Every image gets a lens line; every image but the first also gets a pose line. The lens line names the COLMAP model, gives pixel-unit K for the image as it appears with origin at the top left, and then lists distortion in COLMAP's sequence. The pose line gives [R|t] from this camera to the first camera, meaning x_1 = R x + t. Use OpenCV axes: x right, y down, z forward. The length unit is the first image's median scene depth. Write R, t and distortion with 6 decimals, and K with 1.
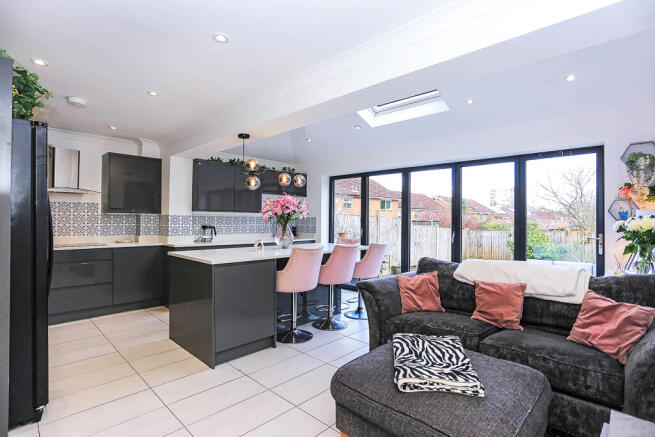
lens RADIAL K [[321.4, 0, 325.6], [0, 321.4, 218.6], [0, 0, 1]] dist [-0.075343, 0.042167]
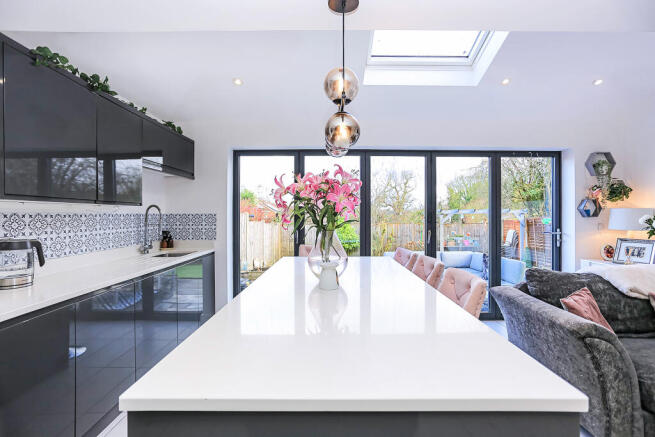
lens RADIAL K [[321.4, 0, 325.6], [0, 321.4, 218.6], [0, 0, 1]] dist [-0.075343, 0.042167]
pose [[0.726505, -0.015474, 0.686987, -0.387415], [0.001802, 0.999786, 0.020614, -0.009969], [-0.687159, -0.013739, 0.726377, 0.555149]]
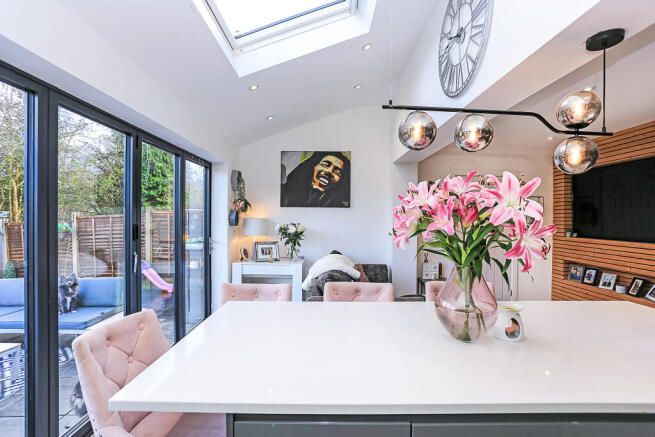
lens RADIAL K [[321.4, 0, 325.6], [0, 321.4, 218.6], [0, 0, 1]] dist [-0.075343, 0.042167]
pose [[-0.693210, -0.014429, 0.720591, -0.222638], [-0.015833, 0.999863, 0.004789, -0.025162], [-0.720562, -0.008090, -0.693343, 1.108361]]
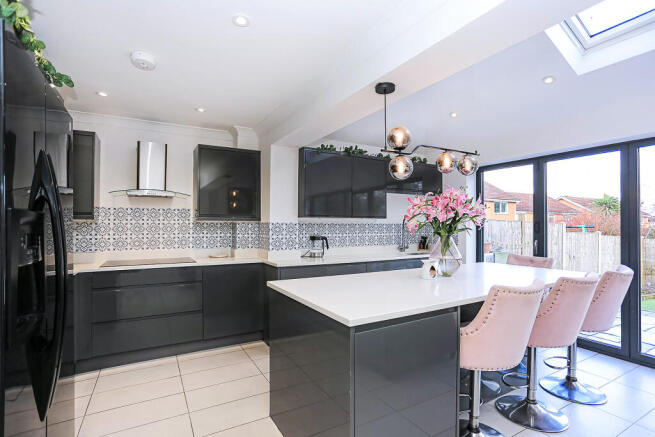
lens RADIAL K [[321.9, 0, 323.8], [0, 321.9, 222.3], [0, 0, 1]] dist [-0.075594, 0.042502]
pose [[0.955411, -0.008579, -0.295156, -0.142390], [0.006965, 0.999954, -0.006521, -0.006174], [0.295198, 0.004174, 0.955427, 0.298588]]
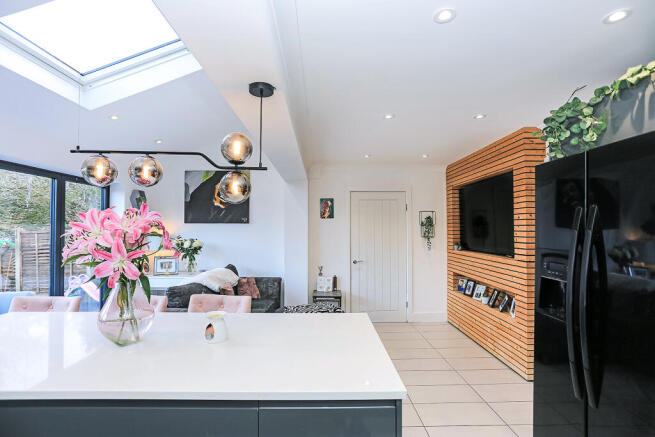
lens RADIAL K [[321.9, 0, 323.8], [0, 321.9, 222.3], [0, 0, 1]] dist [-0.075594, 0.042502]
pose [[-0.698398, 0.007544, 0.715670, -0.478670], [-0.007823, 0.999804, -0.018174, -0.042412], [-0.715667, -0.018291, -0.698202, 0.920121]]
